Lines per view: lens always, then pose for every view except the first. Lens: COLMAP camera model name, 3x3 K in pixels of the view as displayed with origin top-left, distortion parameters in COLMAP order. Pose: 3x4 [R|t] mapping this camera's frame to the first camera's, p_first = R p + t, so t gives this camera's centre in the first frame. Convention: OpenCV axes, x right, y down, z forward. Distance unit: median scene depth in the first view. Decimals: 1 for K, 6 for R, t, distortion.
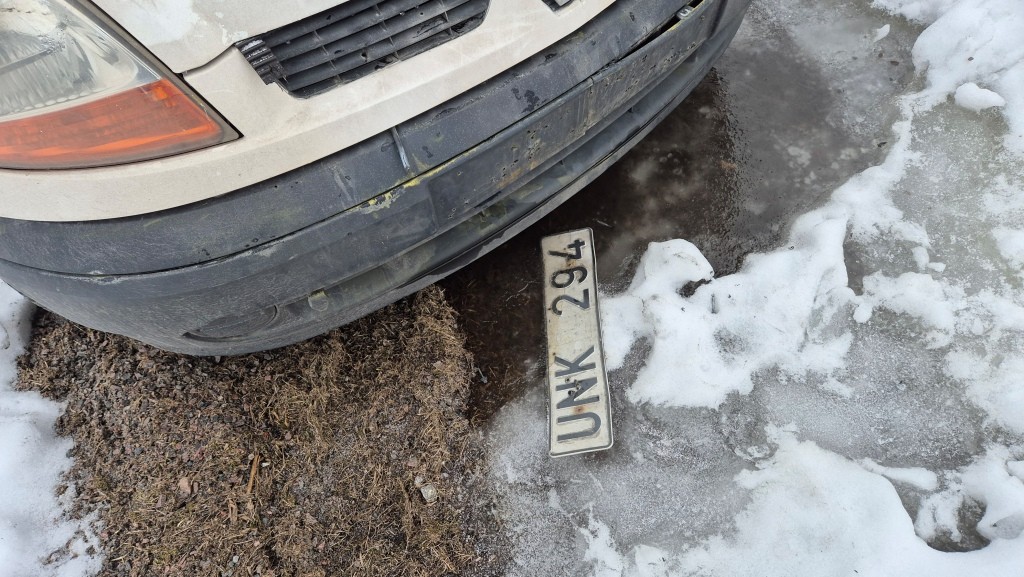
lens RADIAL K [[679.7, 0, 502.8], [0, 679.7, 280.3], [0, 0, 1]] dist [0.082274, -0.075855]
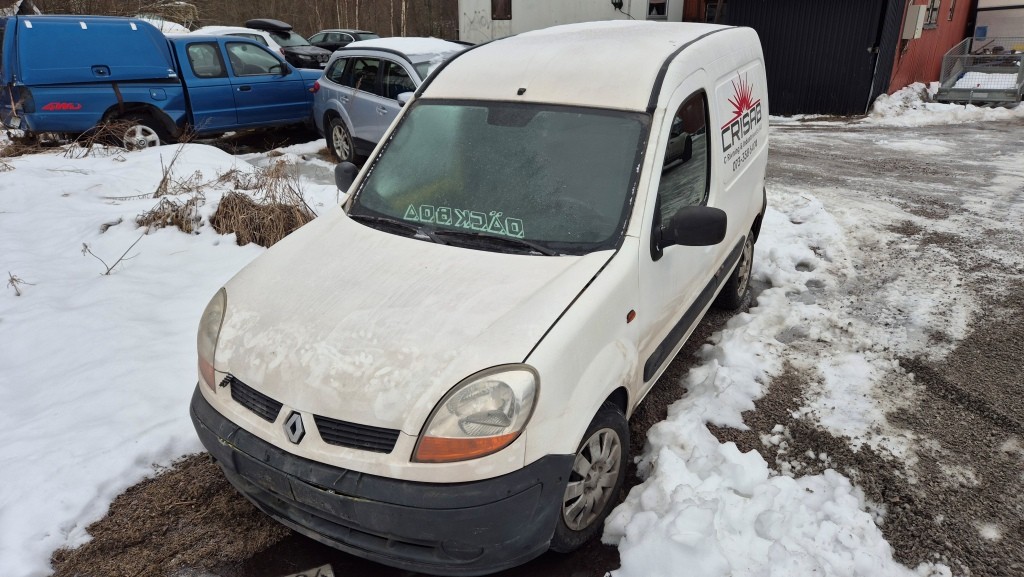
lens RADIAL K [[679.7, 0, 508.3], [0, 679.7, 288.1], [0, 0, 1]] dist [0.082274, -0.075855]
pose [[0.371438, 0.453149, -0.810364, 1.686826], [-0.799994, 0.599173, -0.031632, -0.999902], [0.471214, 0.660036, 0.585072, -0.382176]]
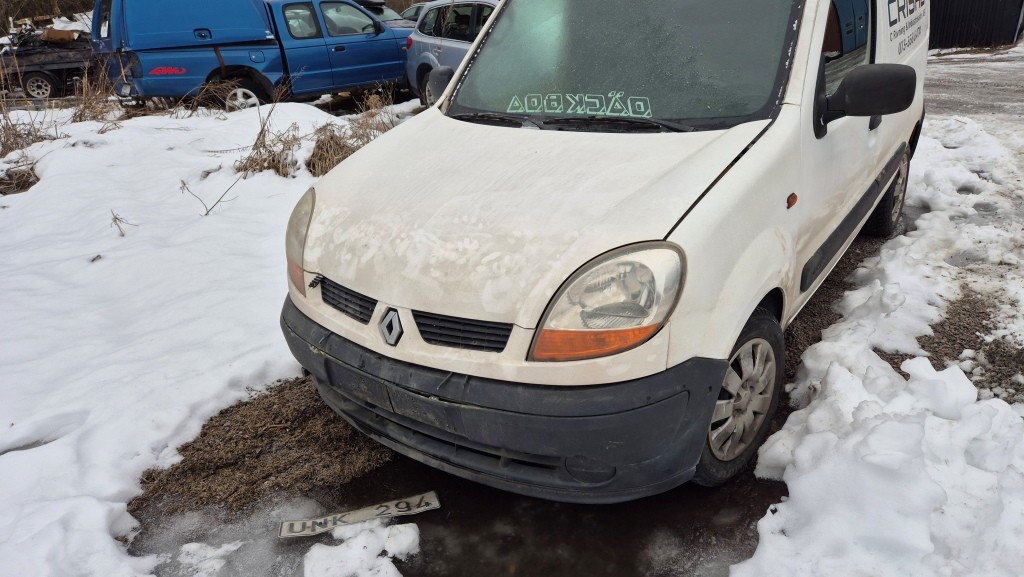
lens RADIAL K [[679.7, 0, 515.6], [0, 679.7, 285.5], [0, 0, 1]] dist [0.082274, -0.075855]
pose [[0.275068, 0.470682, -0.838329, 1.496069], [-0.788575, 0.609266, 0.083331, -0.779618], [0.549988, 0.638164, 0.538758, -0.061912]]
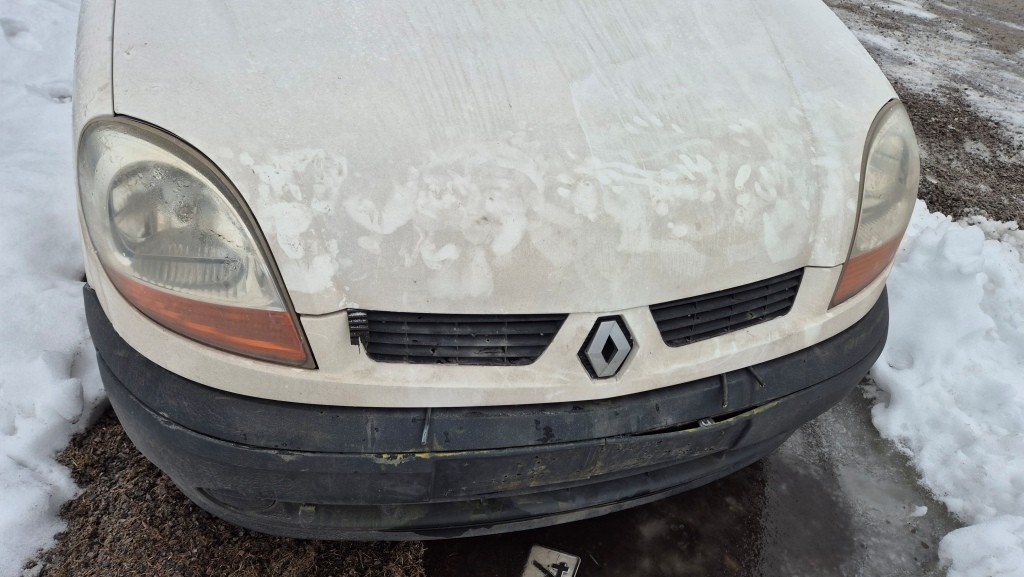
lens RADIAL K [[679.7, 0, 503.1], [0, 679.7, 291.8], [0, 0, 1]] dist [0.082274, -0.075855]
pose [[0.896440, 0.397174, -0.196590, 0.083840], [-0.440553, 0.846766, -0.298161, -0.068587], [0.048044, 0.353892, 0.934051, -0.150906]]
